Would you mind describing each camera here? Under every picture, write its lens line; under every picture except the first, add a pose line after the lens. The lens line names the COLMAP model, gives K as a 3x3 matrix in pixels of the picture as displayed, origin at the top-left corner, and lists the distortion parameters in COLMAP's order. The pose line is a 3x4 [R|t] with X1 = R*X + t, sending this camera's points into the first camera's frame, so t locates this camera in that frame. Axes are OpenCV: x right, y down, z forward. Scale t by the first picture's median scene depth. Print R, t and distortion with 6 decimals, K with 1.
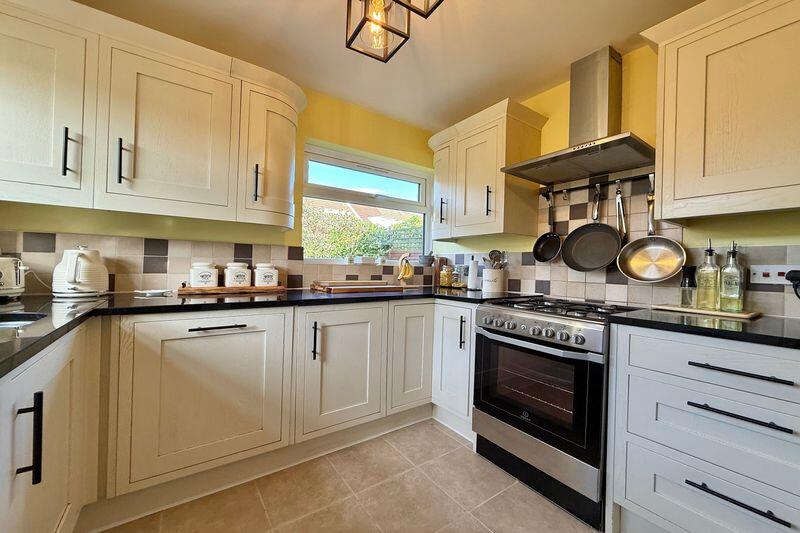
lens RADIAL K [[317.3, 0, 399.8], [0, 317.3, 266.4], [0, 0, 1]] dist [0.000260, -0.000677]
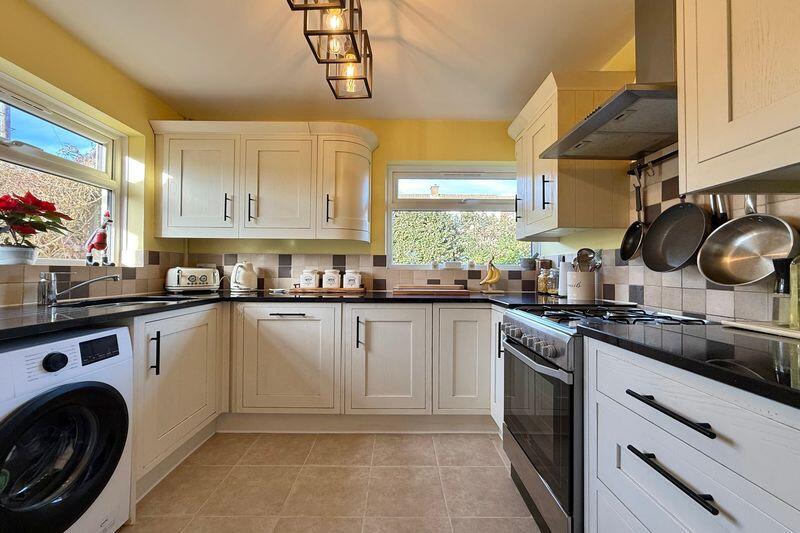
lens RADIAL K [[335.7, 0, 398.9], [0, 335.7, 264.9], [0, 0, 1]] dist [0.002099, 0.000261]
pose [[0.817595, -0.027863, -0.575119, 0.553704], [0.011853, 0.999431, -0.031570, 0.017575], [0.575672, 0.018994, 0.817460, 0.032425]]
